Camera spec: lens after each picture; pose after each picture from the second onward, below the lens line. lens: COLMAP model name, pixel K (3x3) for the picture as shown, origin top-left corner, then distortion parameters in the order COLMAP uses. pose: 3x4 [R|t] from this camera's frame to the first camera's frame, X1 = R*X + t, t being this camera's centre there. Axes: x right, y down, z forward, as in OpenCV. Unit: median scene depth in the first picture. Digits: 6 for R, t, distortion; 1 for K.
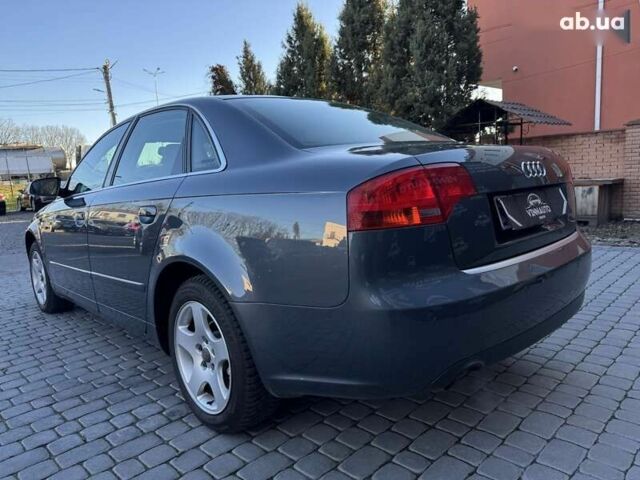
lens RADIAL K [[454.2, 0, 318.0], [0, 454.2, 239.4], [0, 0, 1]] dist [0.014390, -0.018696]
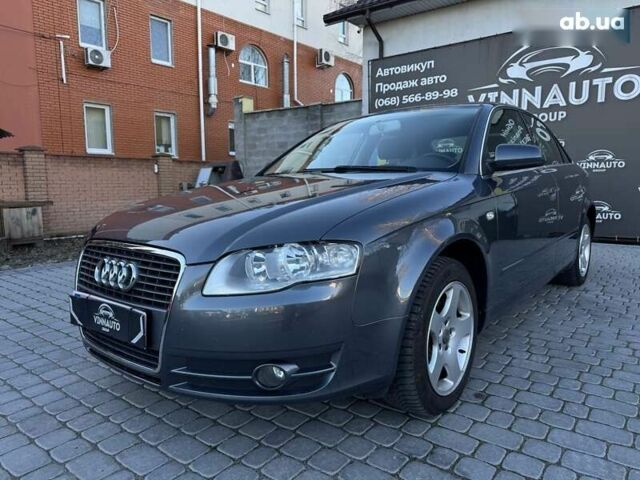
lens RADIAL K [[454.2, 0, 322.1], [0, 454.2, 244.5], [0, 0, 1]] dist [0.014390, -0.018696]
pose [[-0.131224, -0.073241, 0.988644, -1.826175], [0.153561, 0.983729, 0.093259, -0.131433], [-0.979387, 0.164055, -0.117842, 2.025402]]
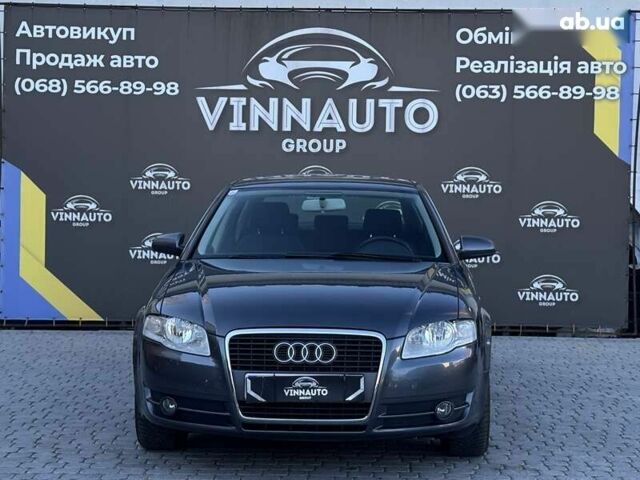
lens RADIAL K [[434.2, 0, 321.4], [0, 434.2, 243.7], [0, 0, 1]] dist [0.018962, 0.004787]
pose [[-0.706316, 0.044242, 0.706513, -0.288085], [0.122962, 0.990541, 0.060900, -0.144068], [-0.697136, 0.129889, -0.705075, 1.452212]]
